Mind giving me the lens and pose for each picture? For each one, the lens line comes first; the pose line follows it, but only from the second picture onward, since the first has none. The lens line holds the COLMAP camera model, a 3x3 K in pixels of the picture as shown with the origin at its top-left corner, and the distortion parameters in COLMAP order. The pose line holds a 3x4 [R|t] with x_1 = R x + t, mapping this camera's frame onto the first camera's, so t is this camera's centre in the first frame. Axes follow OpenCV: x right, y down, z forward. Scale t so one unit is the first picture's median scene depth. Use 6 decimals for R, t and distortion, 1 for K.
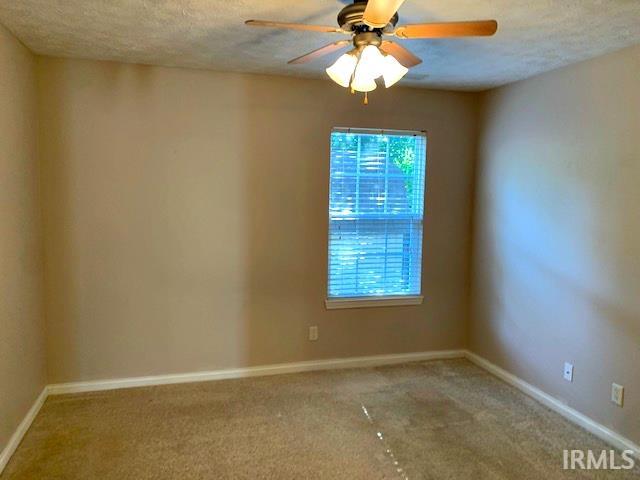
lens RADIAL K [[487.5, 0, 320.0], [0, 487.5, 240.0], [0, 0, 1]] dist [0.030751, -0.044404]
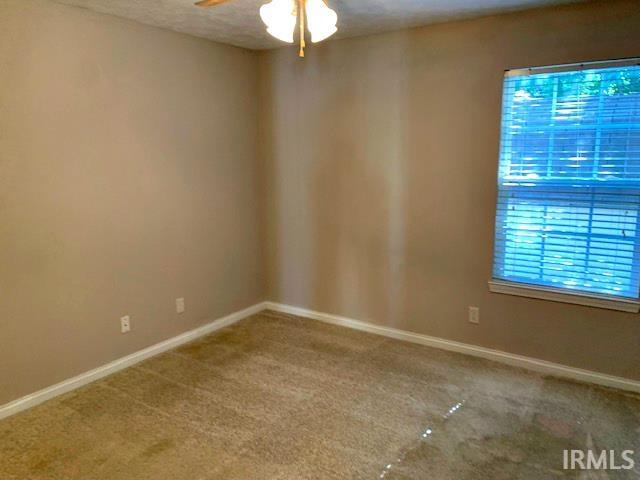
lens RADIAL K [[490.3, 0, 319.4], [0, 490.3, 253.4], [0, 0, 1]] dist [-0.077414, -0.001085]
pose [[0.602510, 0.135733, -0.786485, 0.478937], [-0.051310, 0.989981, 0.131545, -0.018038], [0.796461, -0.038903, 0.603438, 0.250113]]
